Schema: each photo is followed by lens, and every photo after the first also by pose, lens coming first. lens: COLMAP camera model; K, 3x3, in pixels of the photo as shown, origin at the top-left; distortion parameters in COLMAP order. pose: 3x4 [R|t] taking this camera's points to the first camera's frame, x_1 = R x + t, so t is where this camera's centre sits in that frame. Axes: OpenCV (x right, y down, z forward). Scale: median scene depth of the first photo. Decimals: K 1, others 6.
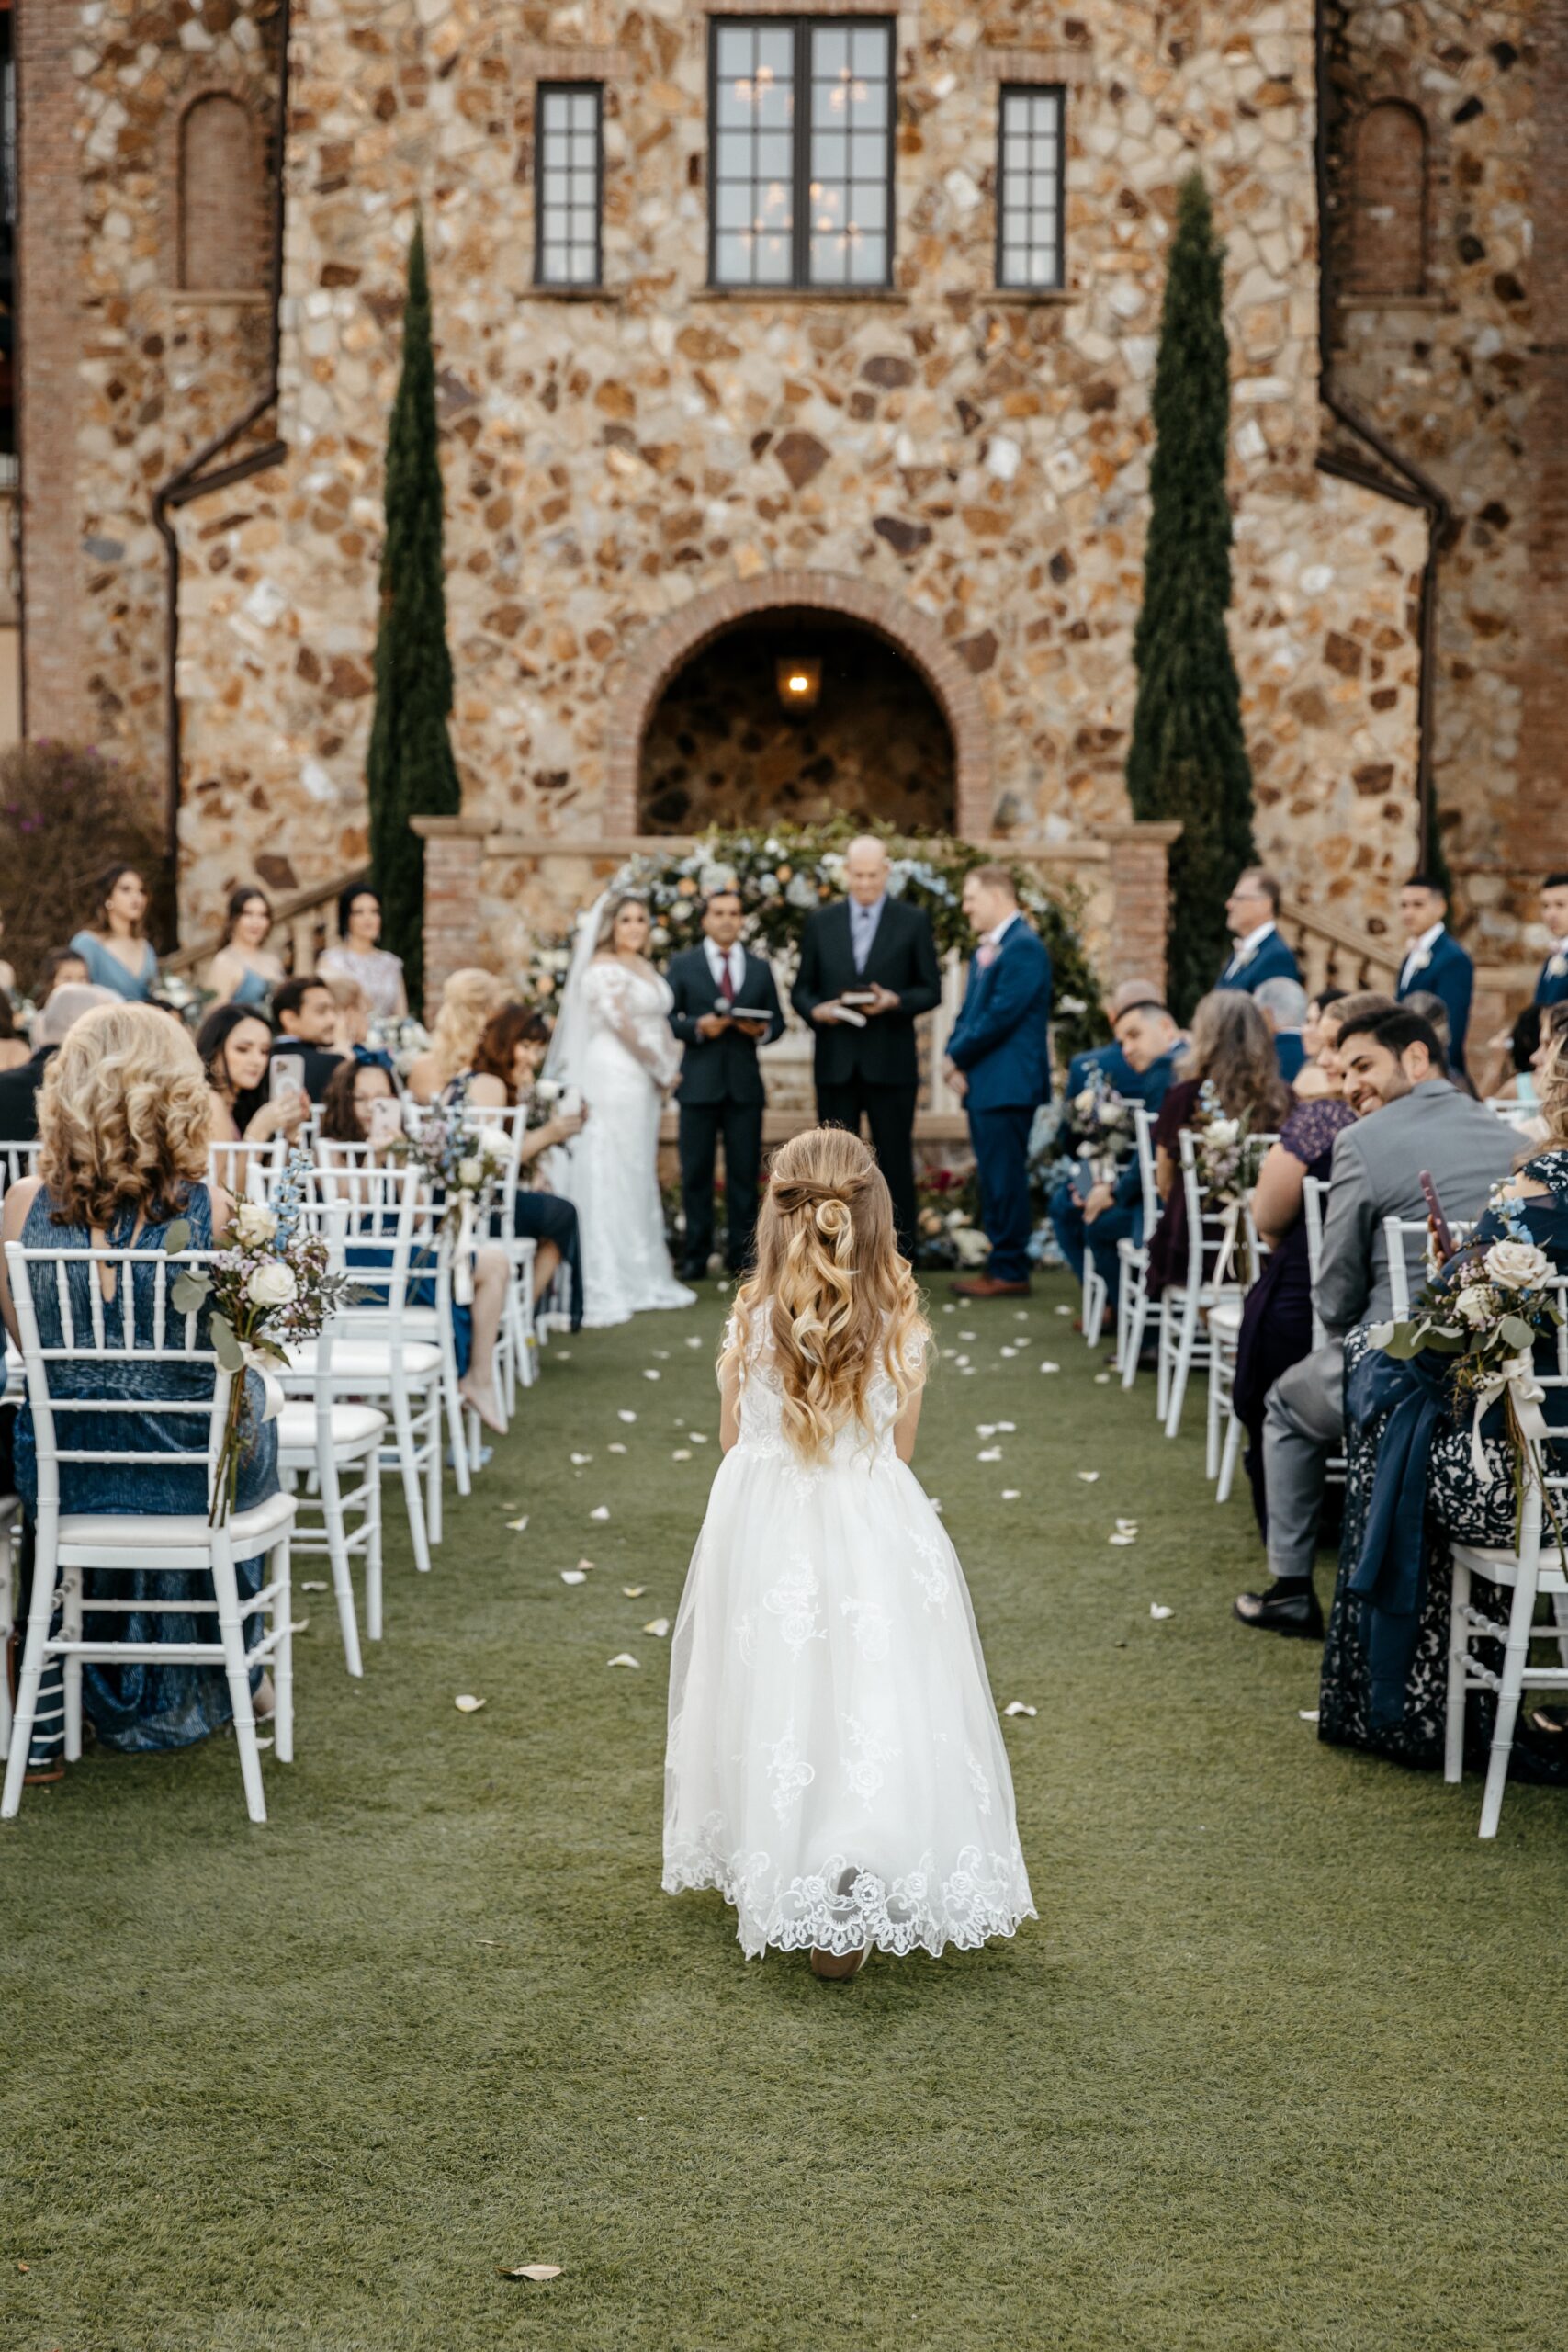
lens RADIAL K [[3205.7, 0, 766.6], [0, 3205.7, 1176.5], [0, 0, 1]] dist [0.018606, 0.007893]
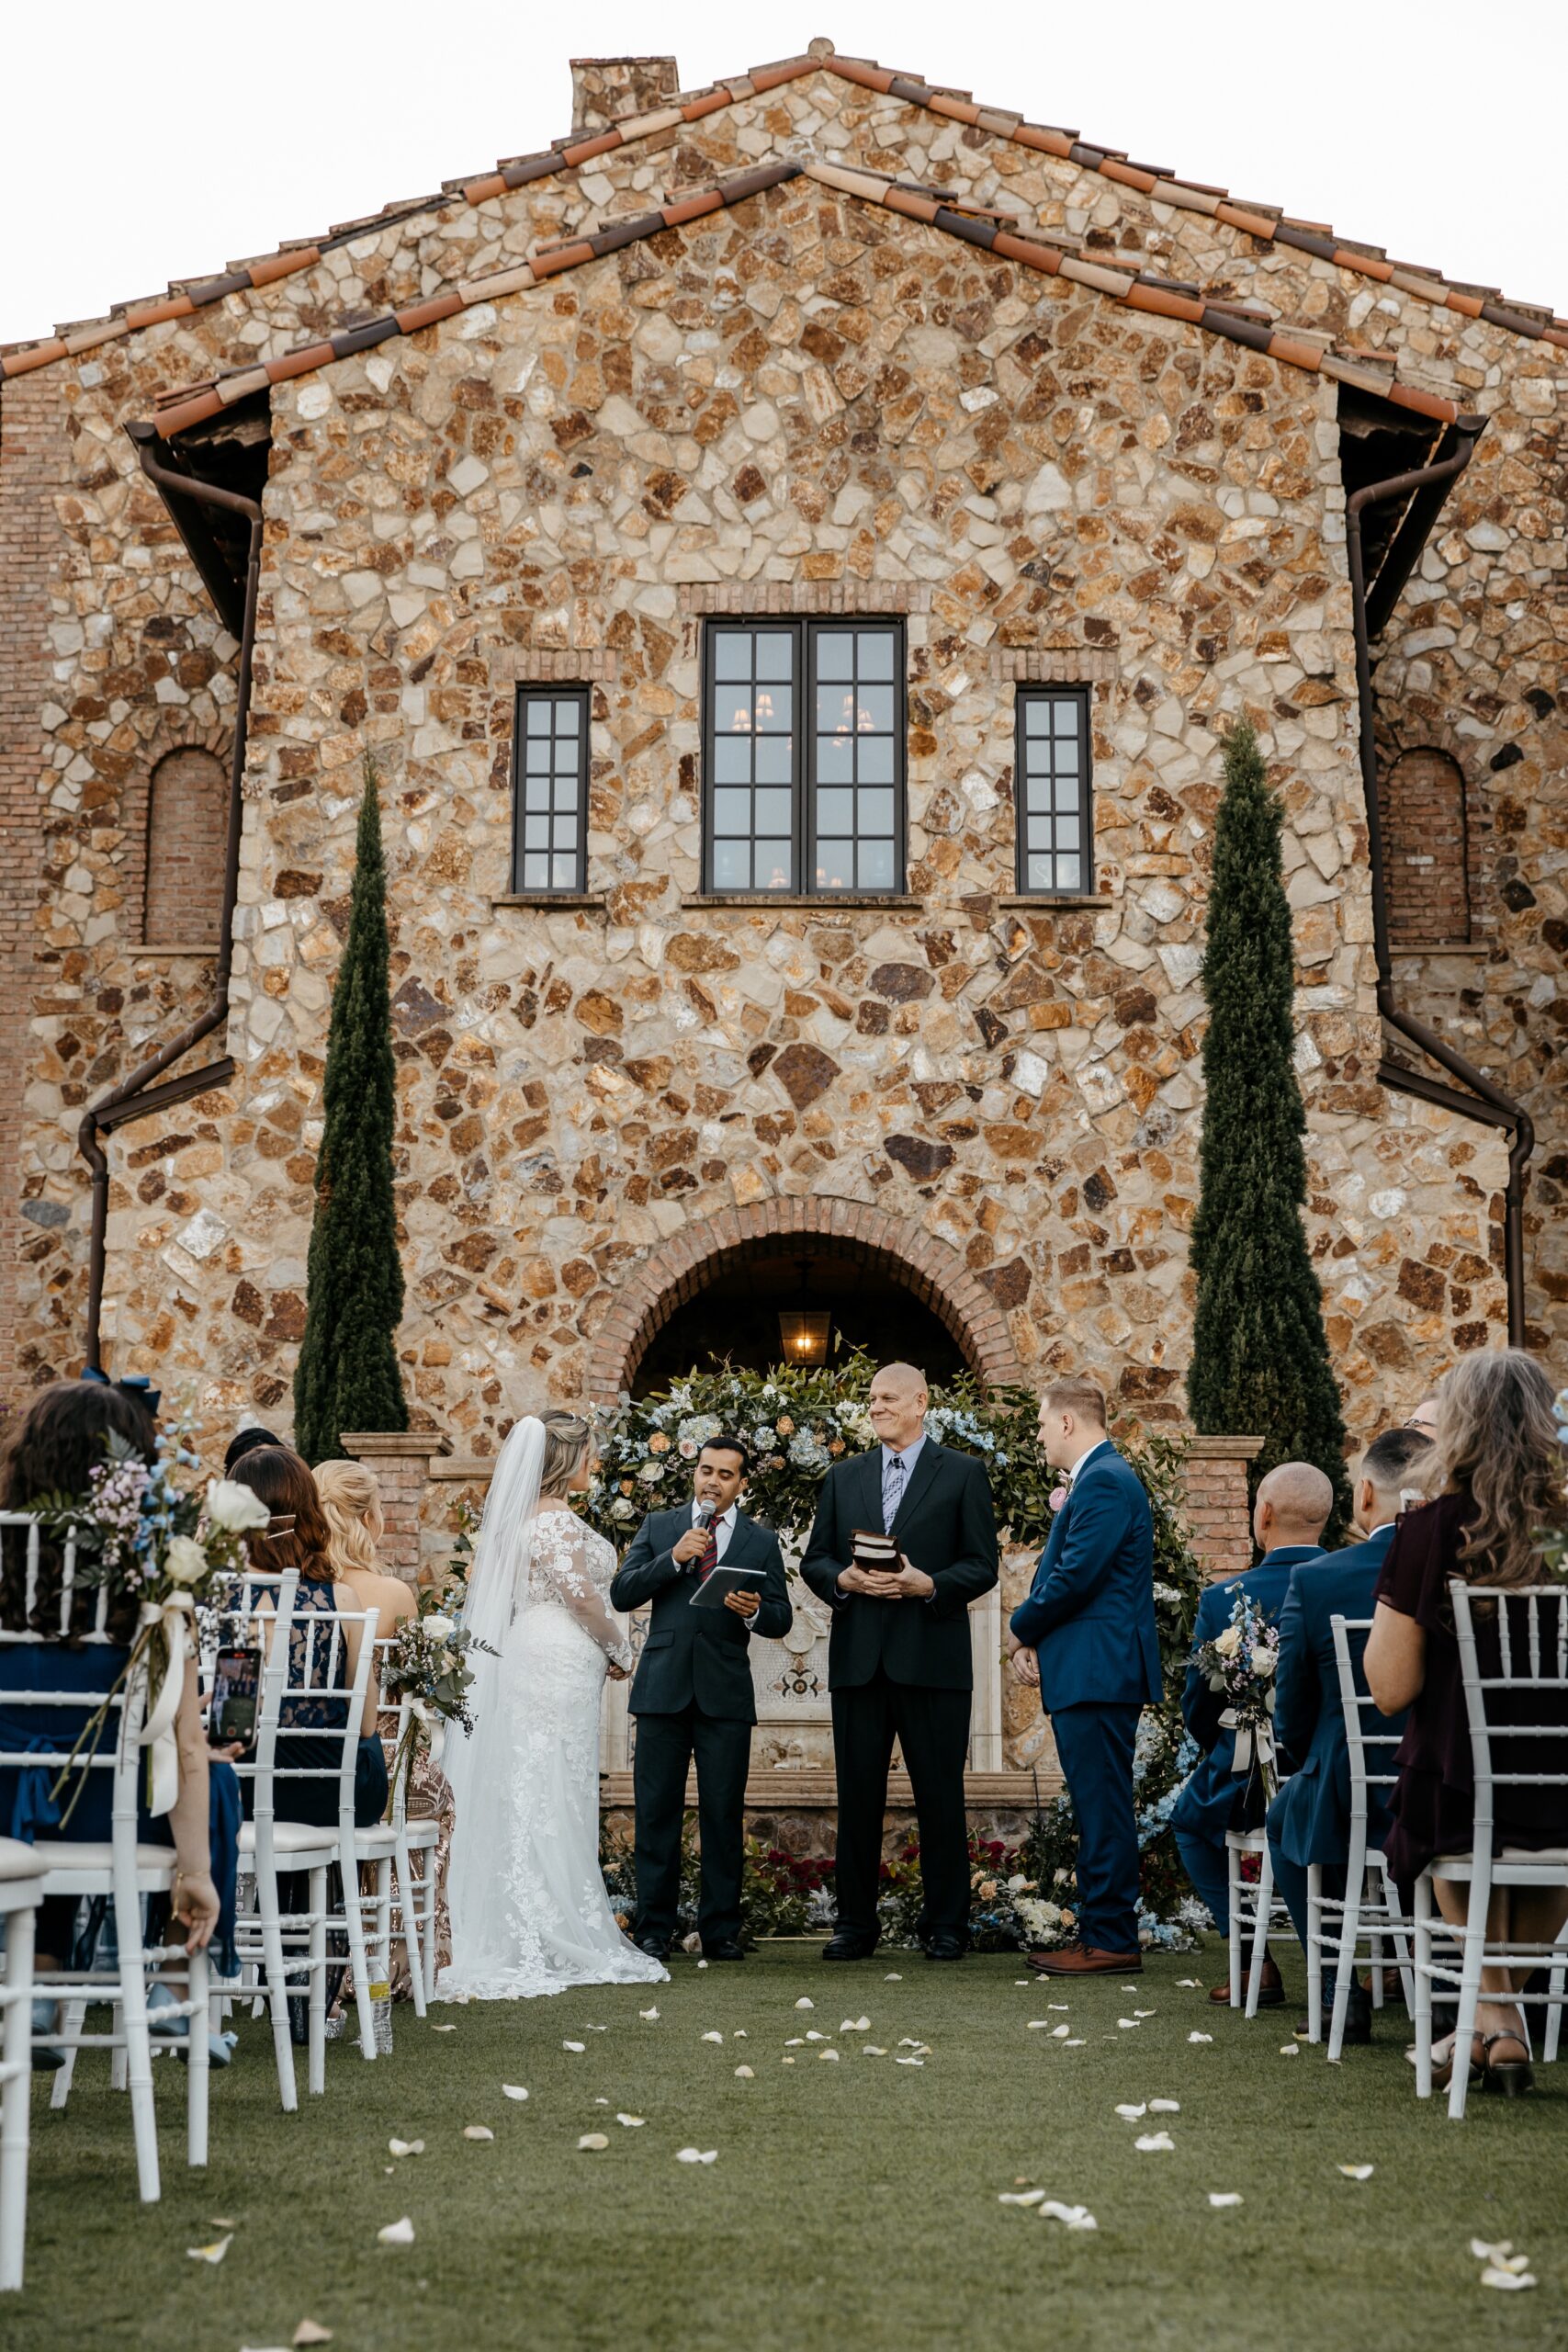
lens RADIAL K [[3205.7, 0, 766.6], [0, 3205.7, 1176.5], [0, 0, 1]] dist [0.018606, 0.007893]
pose [[0.999991, -0.003690, -0.001920, 0.001526], [0.003123, 0.970933, -0.239332, 0.018489], [0.002747, 0.239324, 0.970936, 0.136305]]
